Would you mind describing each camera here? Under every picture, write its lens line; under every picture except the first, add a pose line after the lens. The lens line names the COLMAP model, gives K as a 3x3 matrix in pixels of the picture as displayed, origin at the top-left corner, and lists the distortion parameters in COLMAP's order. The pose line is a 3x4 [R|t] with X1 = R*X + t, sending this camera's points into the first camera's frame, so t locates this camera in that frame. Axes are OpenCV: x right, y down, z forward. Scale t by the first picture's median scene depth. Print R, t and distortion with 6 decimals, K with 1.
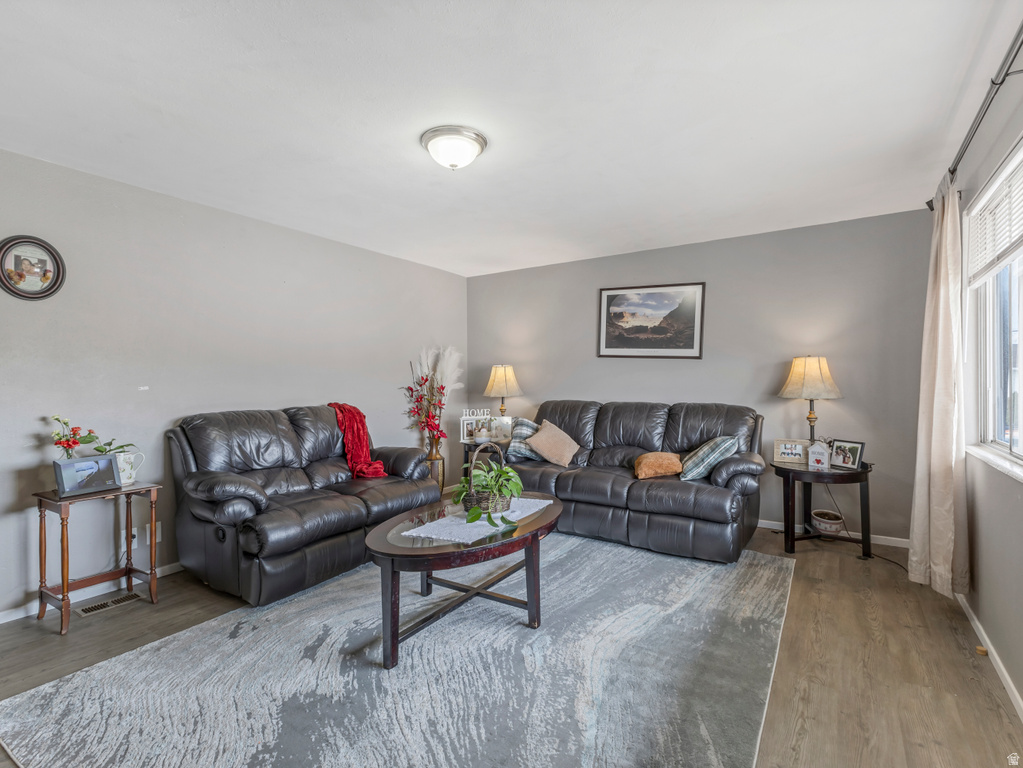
lens RADIAL K [[503.7, 0, 512.0], [0, 503.7, 380.6], [0, 0, 1]] dist [0.007043, 0.001051]
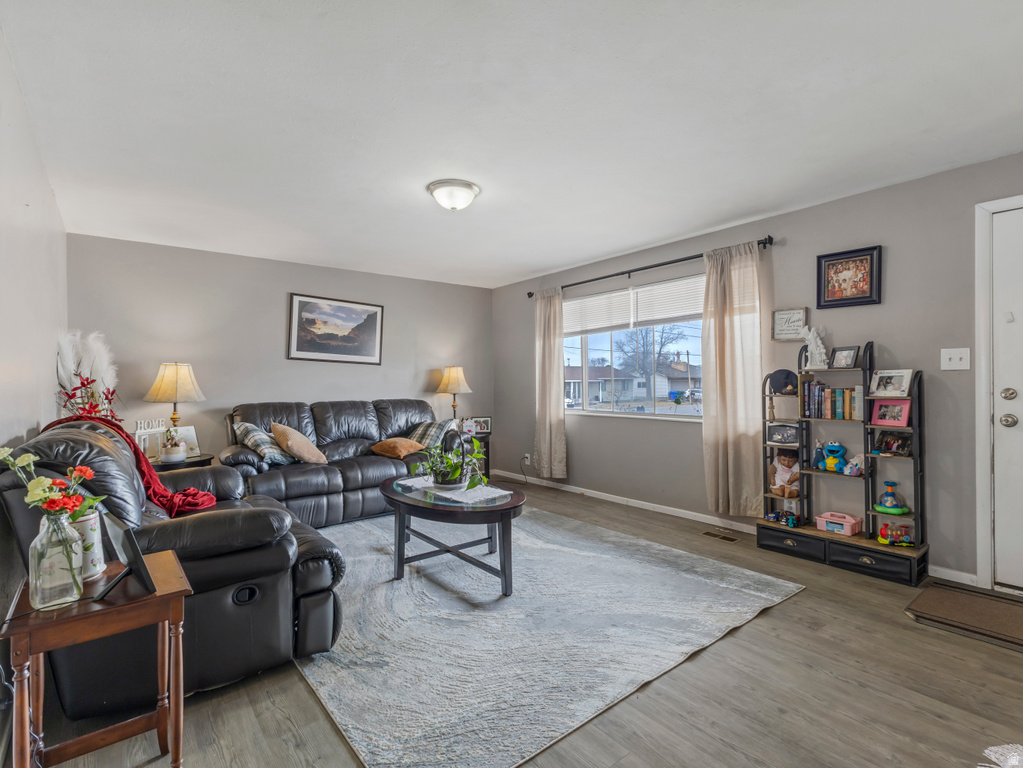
lens RADIAL K [[503.7, 0, 509.7], [0, 503.7, 382.6], [0, 0, 1]] dist [0.007043, 0.001051]
pose [[0.328531, 0.000908, 0.944493, -0.672794], [0.005881, 0.999978, -0.003007, 0.006503], [-0.944475, 0.006543, 0.328519, 0.251861]]
